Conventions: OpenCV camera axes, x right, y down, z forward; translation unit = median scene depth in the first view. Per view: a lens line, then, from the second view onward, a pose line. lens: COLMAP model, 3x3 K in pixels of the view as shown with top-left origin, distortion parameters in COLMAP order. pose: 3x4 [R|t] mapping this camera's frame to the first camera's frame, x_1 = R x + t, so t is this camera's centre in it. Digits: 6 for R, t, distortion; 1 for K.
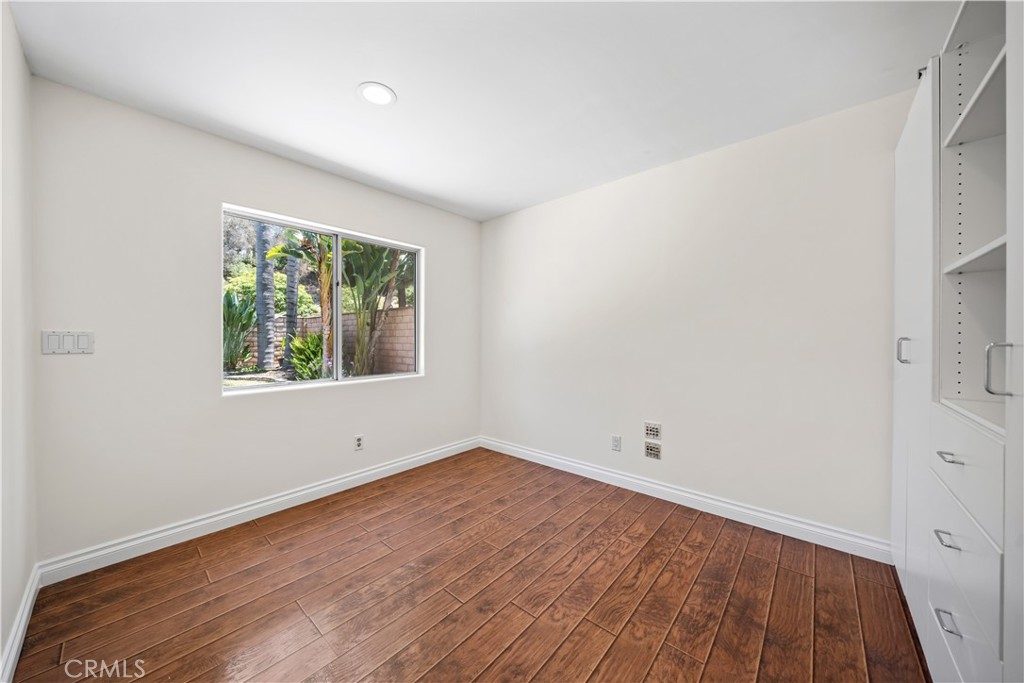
lens RADIAL K [[356.4, 0, 510.6], [0, 356.4, 338.0], [0, 0, 1]] dist [-0.001122, -0.000089]
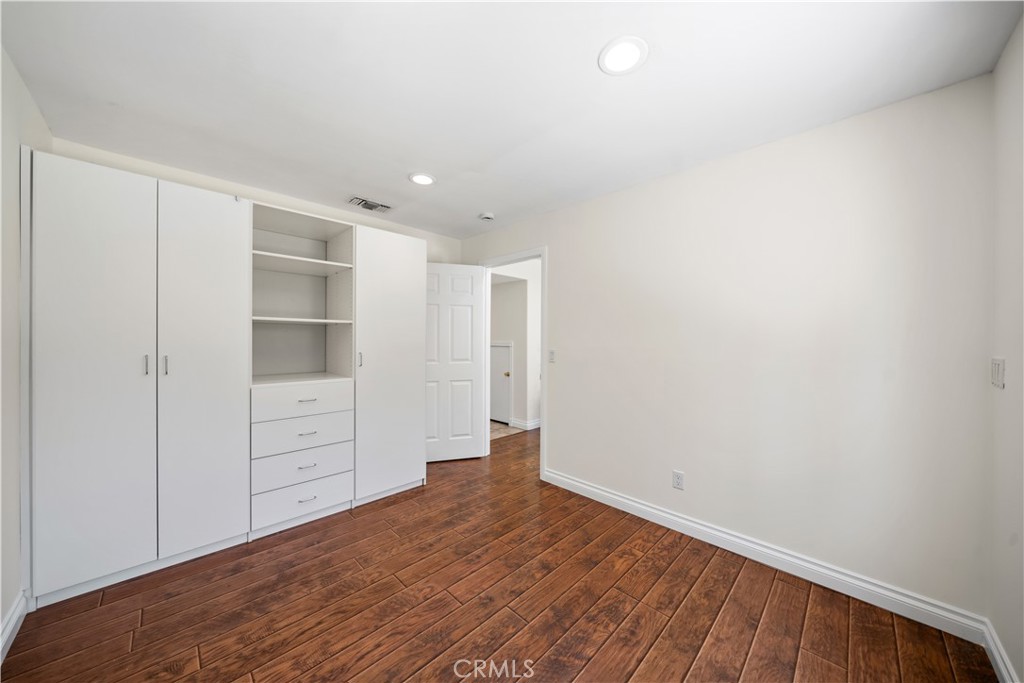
lens RADIAL K [[356.4, 0, 512.8], [0, 356.4, 341.0], [0, 0, 1]] dist [-0.001122, -0.000089]
pose [[-0.998147, -0.006678, 0.060475, -0.204062], [-0.006300, 0.999959, 0.006452, -0.061308], [-0.060516, 0.006059, -0.998149, 1.998359]]
